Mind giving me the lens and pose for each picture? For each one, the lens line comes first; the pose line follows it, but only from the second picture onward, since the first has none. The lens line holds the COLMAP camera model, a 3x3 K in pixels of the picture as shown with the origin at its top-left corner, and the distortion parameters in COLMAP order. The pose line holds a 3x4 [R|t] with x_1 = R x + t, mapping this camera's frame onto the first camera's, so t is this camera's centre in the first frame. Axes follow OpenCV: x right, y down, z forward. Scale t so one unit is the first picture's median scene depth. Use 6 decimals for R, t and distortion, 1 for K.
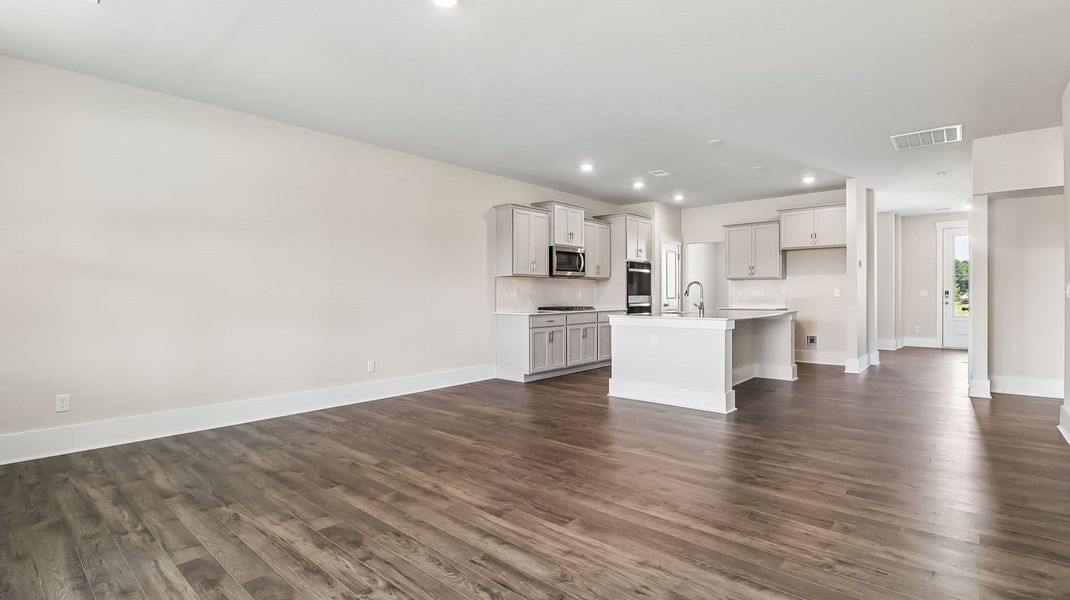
lens RADIAL K [[493.6, 0, 538.1], [0, 493.6, 296.9], [0, 0, 1]] dist [-0.005907, -0.005461]
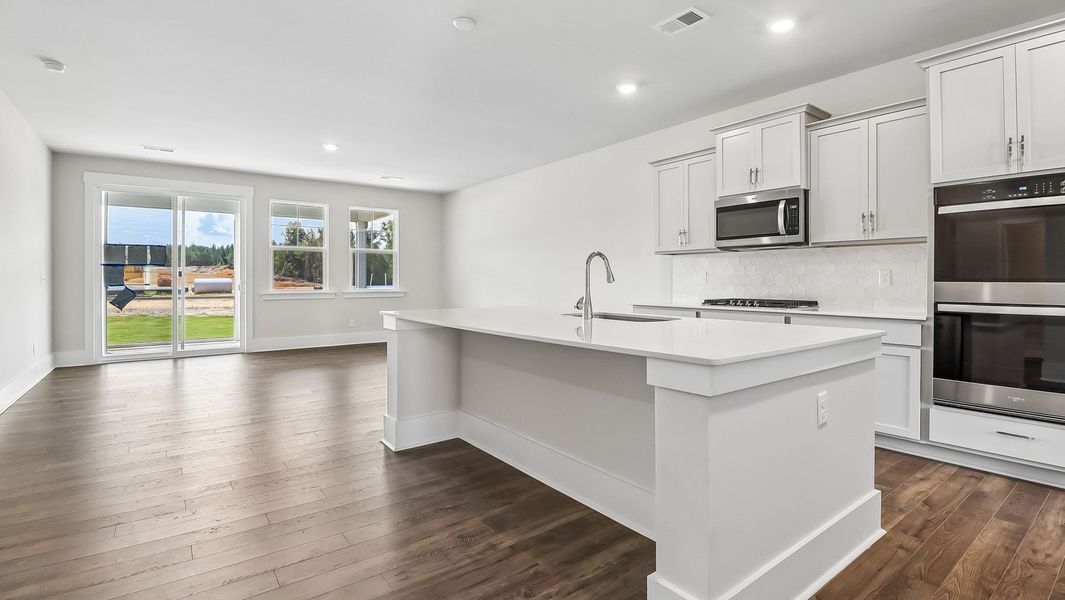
lens RADIAL K [[491.3, 0, 530.3], [0, 491.3, 279.0], [0, 0, 1]] dist [-0.005907, -0.005461]
pose [[-0.206208, 0.003505, -0.978502, 0.623189], [-0.000052, 0.999994, 0.003593, -0.005714], [0.978508, 0.000791, -0.206207, 0.808005]]
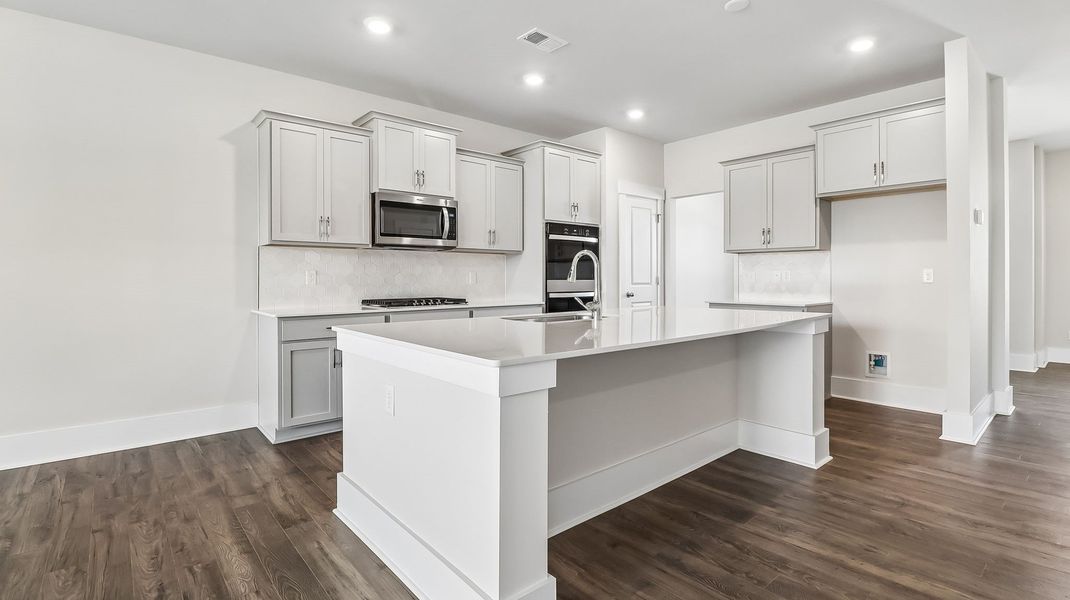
lens RADIAL K [[493.6, 0, 543.5], [0, 493.6, 279.0], [0, 0, 1]] dist [-0.005907, -0.005461]
pose [[0.991091, 0.001595, -0.133180, 0.267373], [-0.001599, 0.999999, 0.000079, -0.003634], [0.133180, 0.000135, 0.991092, 0.419618]]
